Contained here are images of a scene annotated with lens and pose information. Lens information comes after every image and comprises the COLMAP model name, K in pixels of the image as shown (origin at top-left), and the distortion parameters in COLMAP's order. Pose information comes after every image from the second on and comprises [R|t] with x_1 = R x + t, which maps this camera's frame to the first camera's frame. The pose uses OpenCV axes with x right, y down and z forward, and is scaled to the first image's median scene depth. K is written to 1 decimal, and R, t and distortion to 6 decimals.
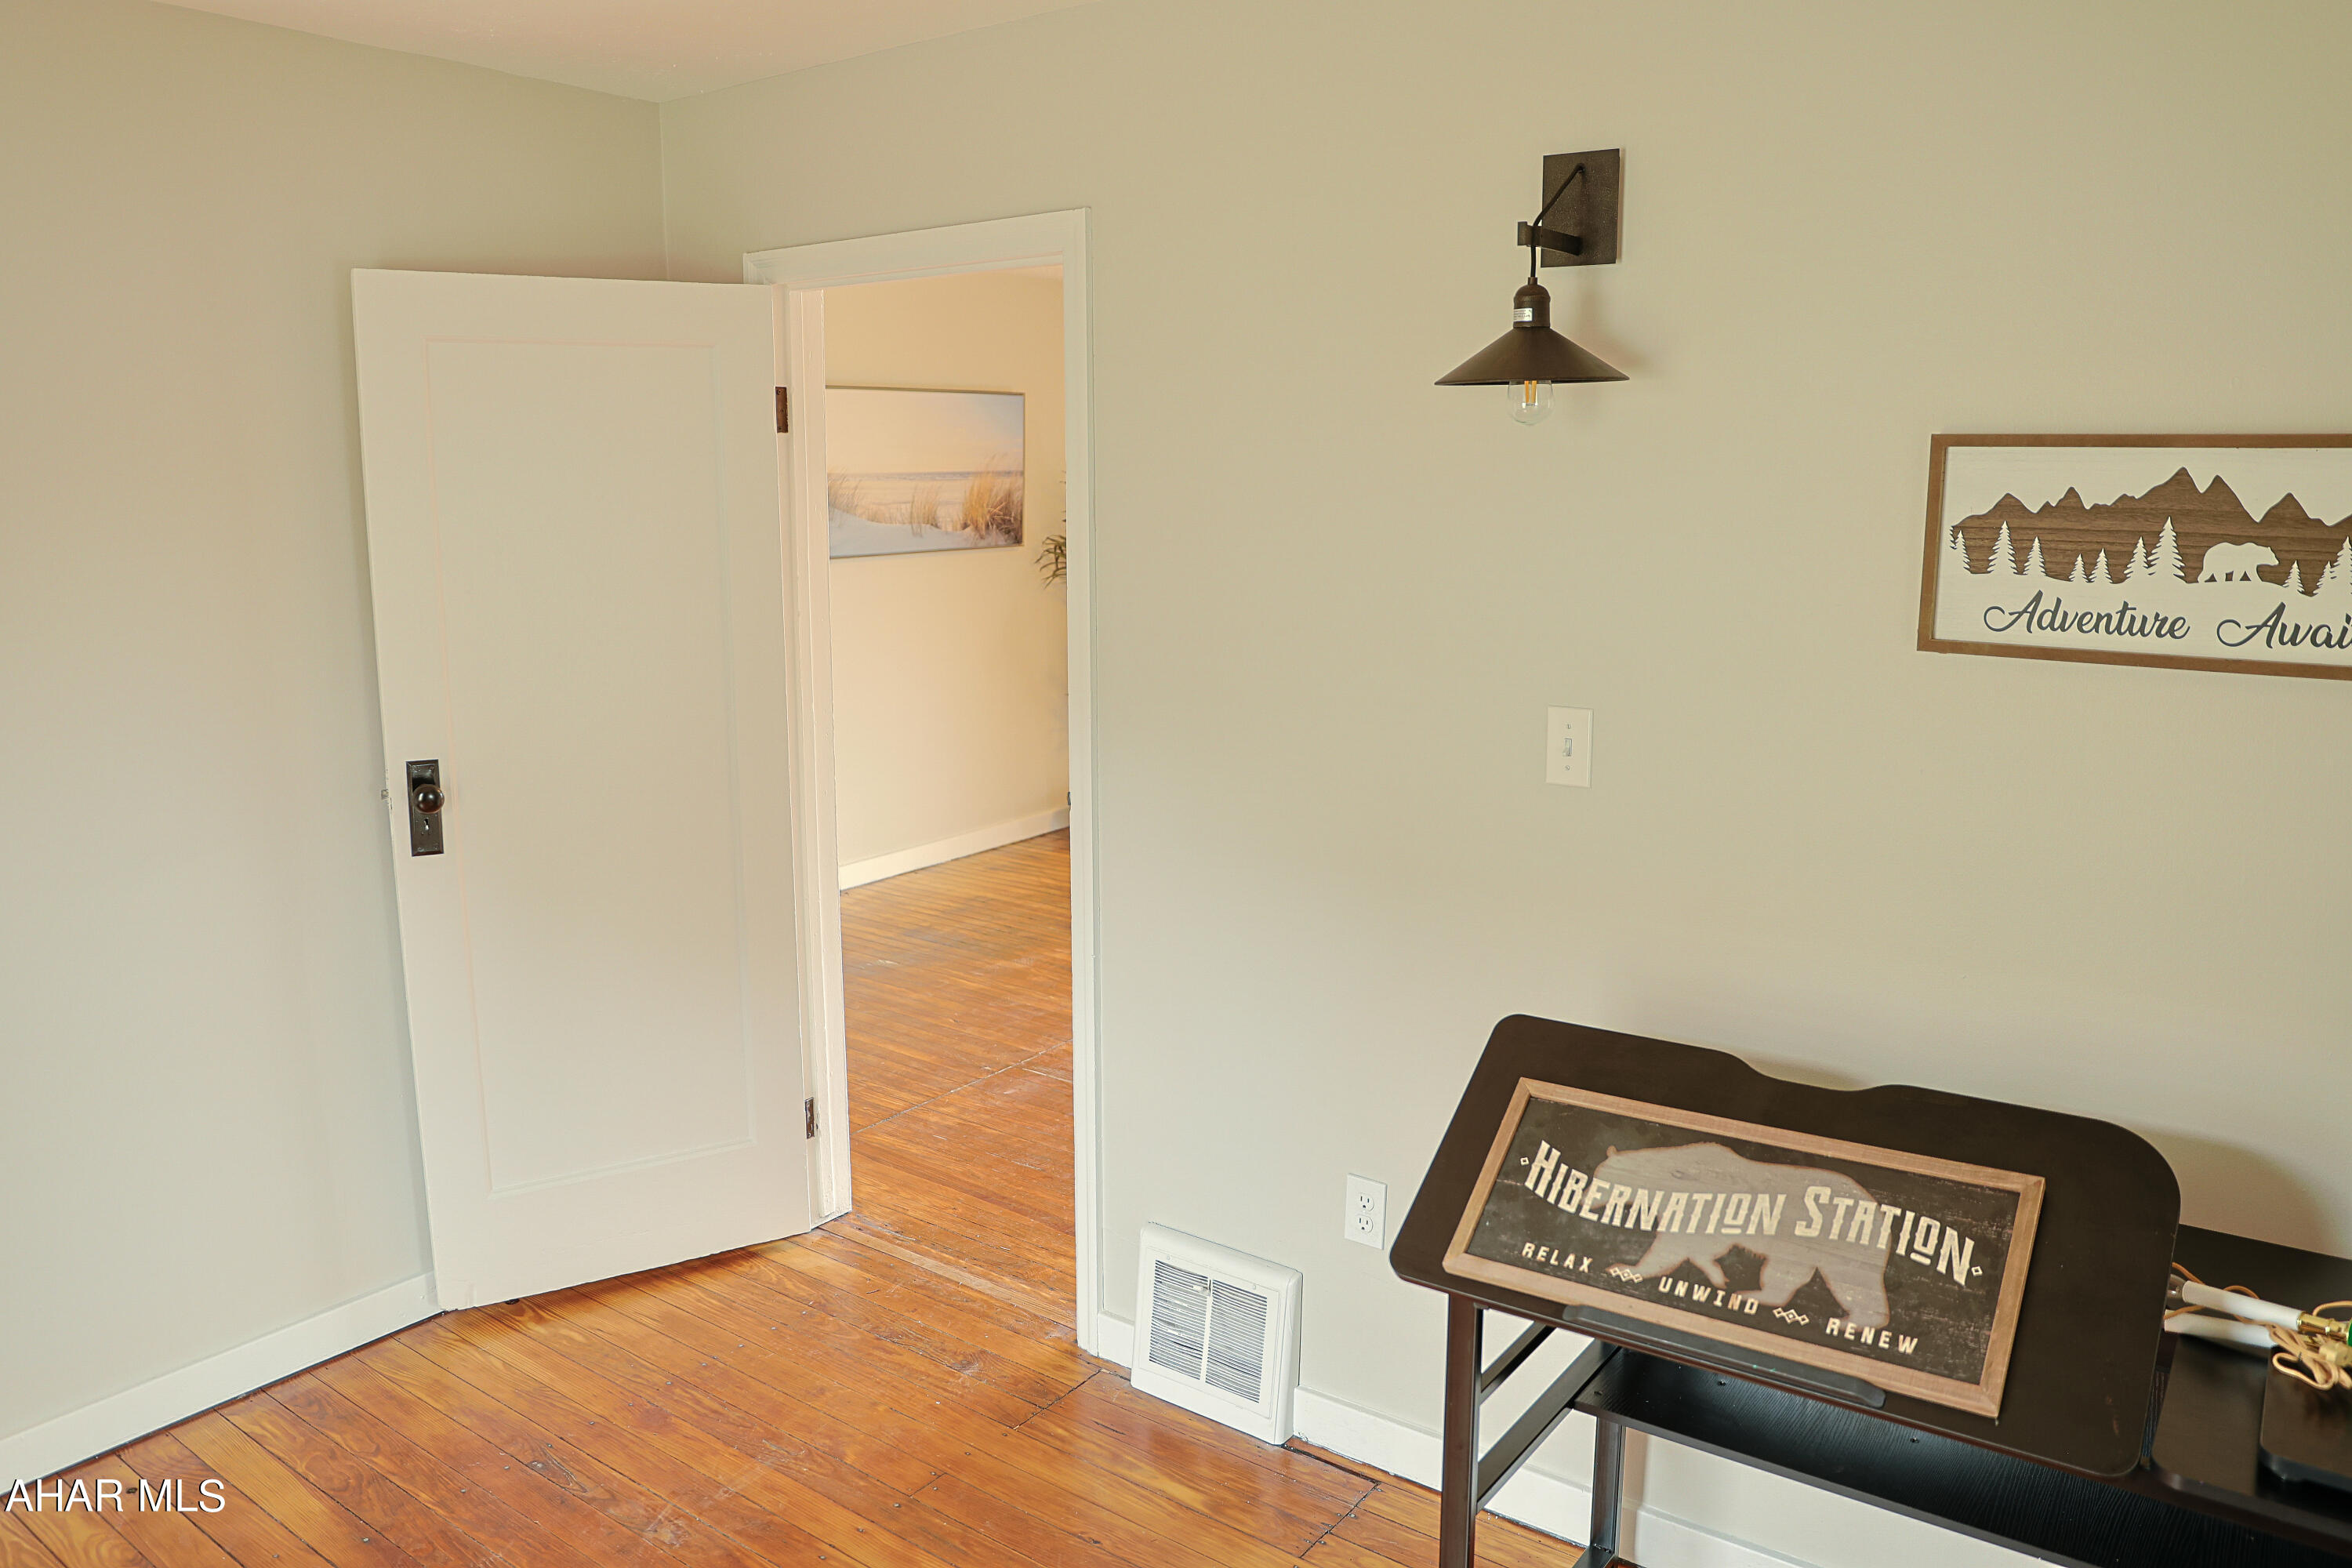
lens RADIAL K [[1696.0, 0, 1171.8], [0, 1696.0, 793.0], [0, 0, 1]] dist [-0.085857, 0.049580]
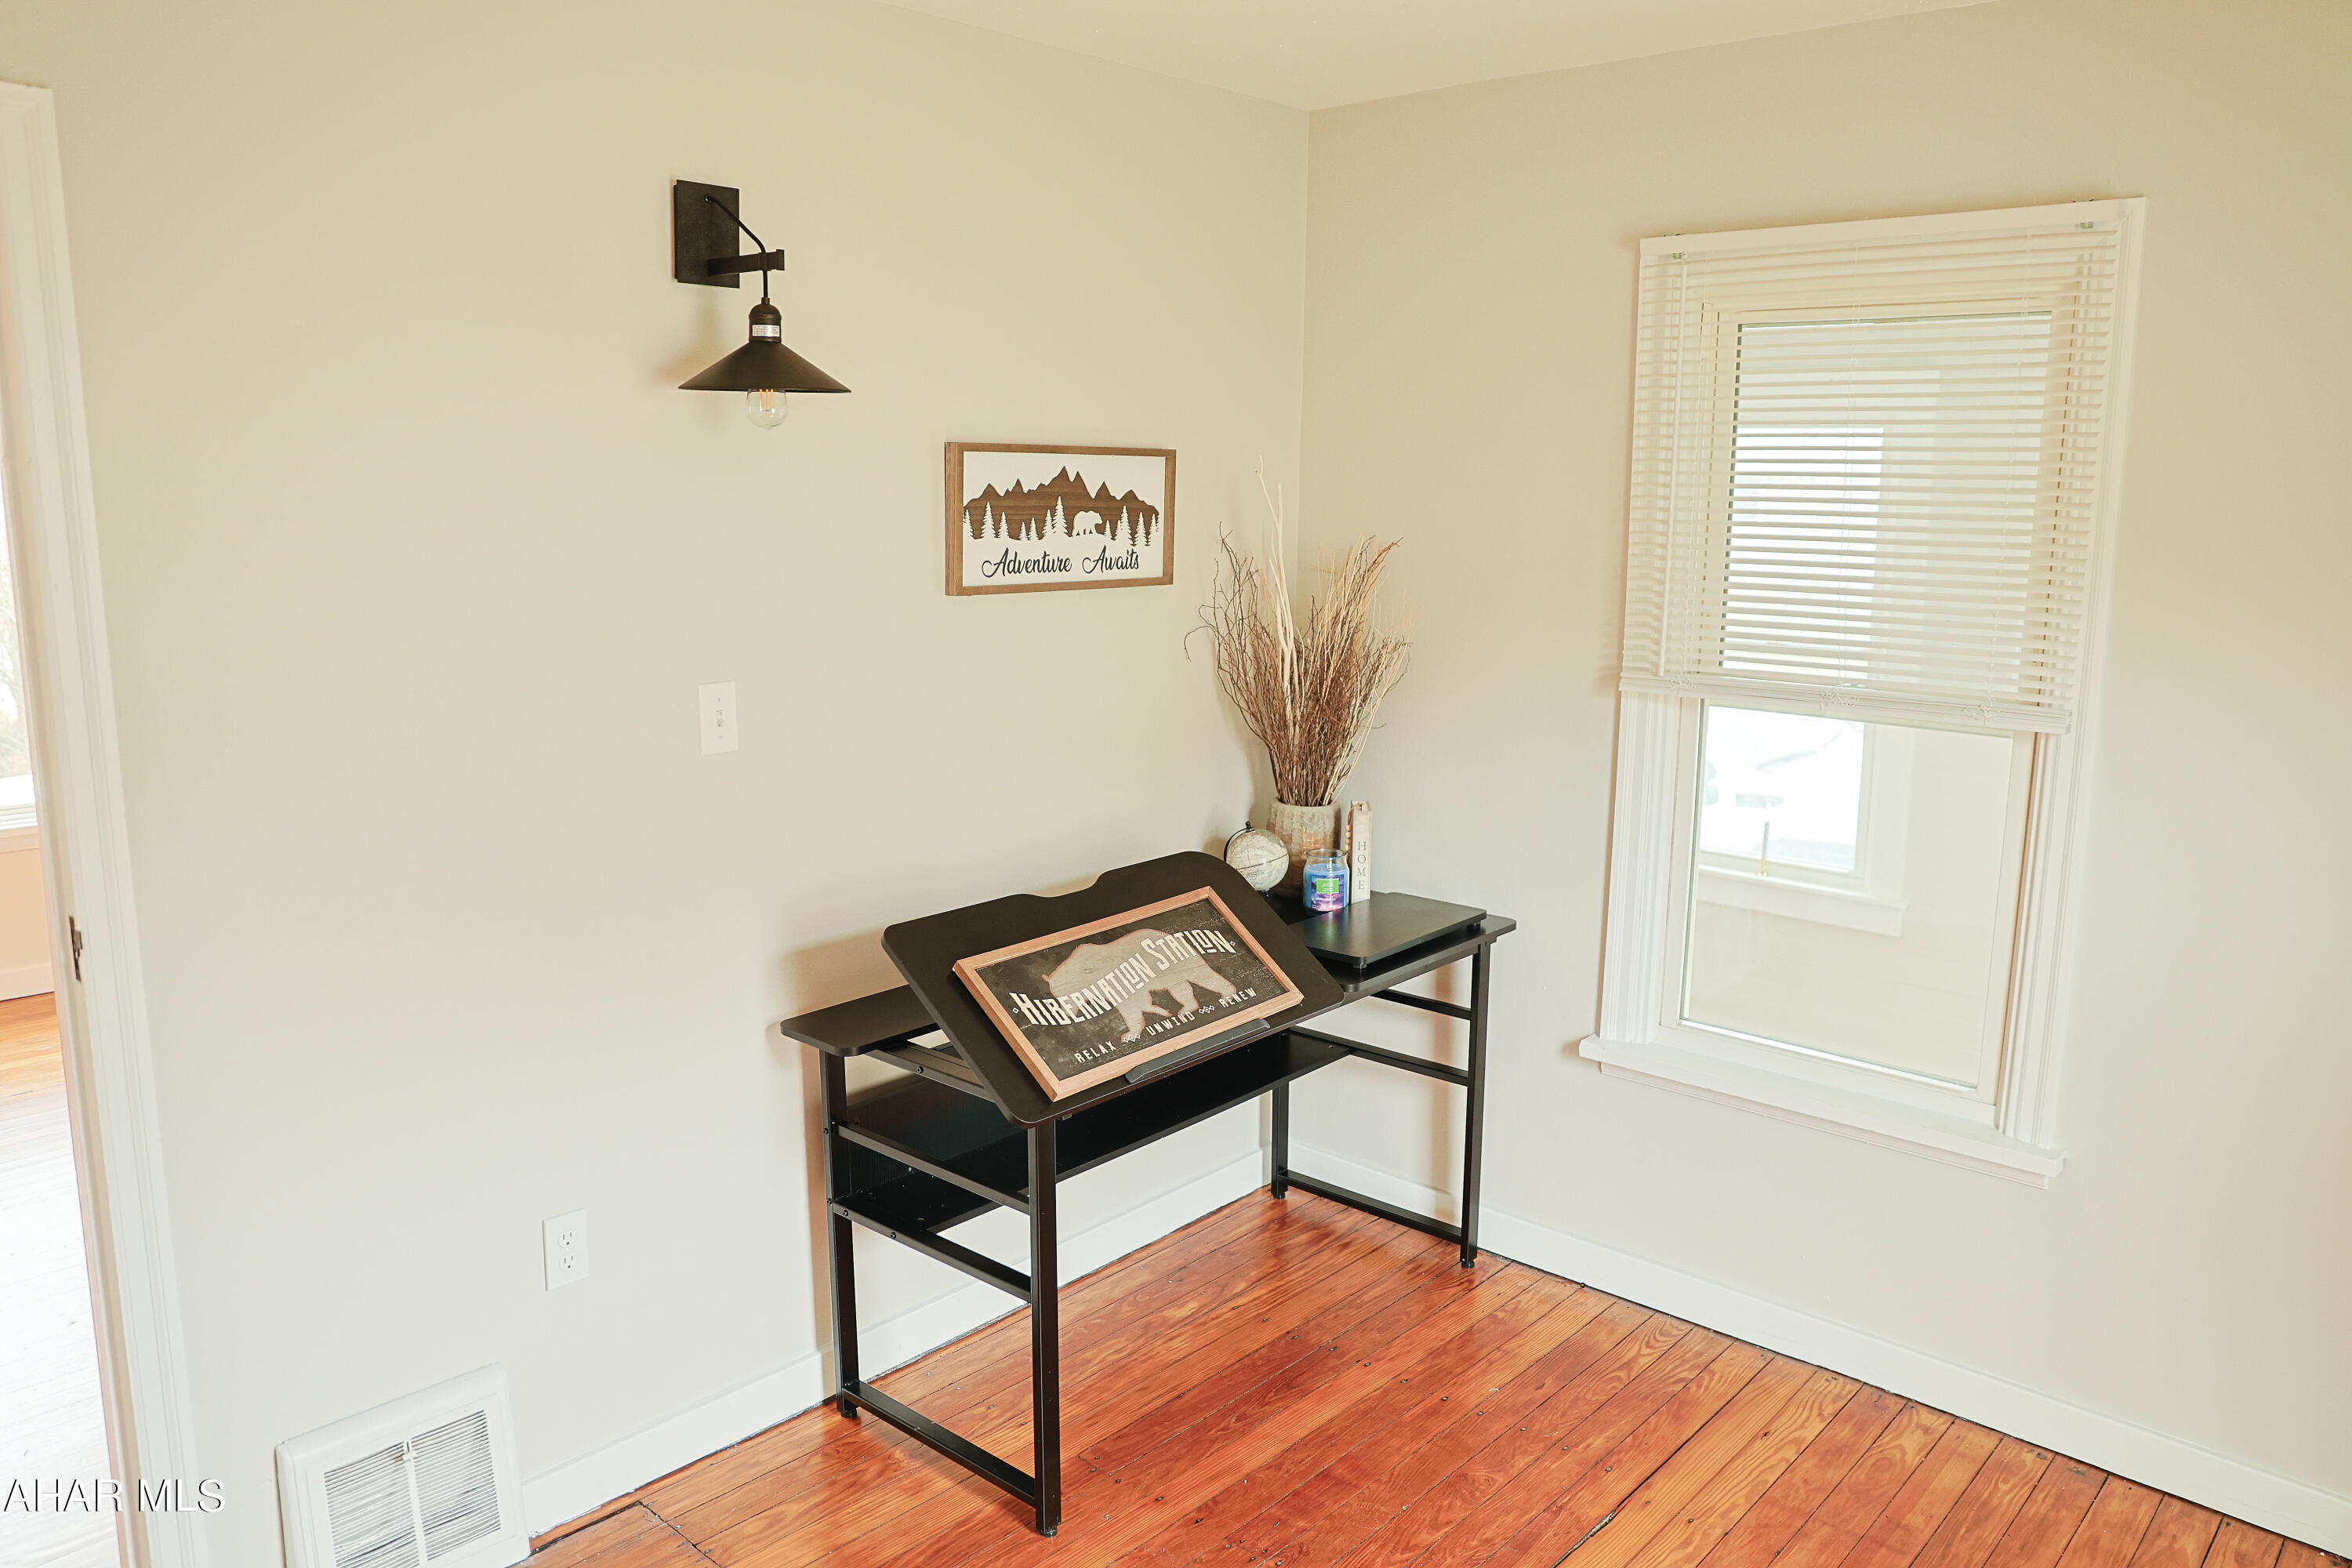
lens RADIAL K [[1696.0, 0, 1177.5], [0, 1696.0, 786.2], [0, 0, 1]] dist [-0.085857, 0.049580]
pose [[0.099829, -0.173966, 0.979678, -1.025650], [0.181866, 0.971201, 0.153929, -0.123055], [-0.978243, 0.162803, 0.128592, 0.706226]]
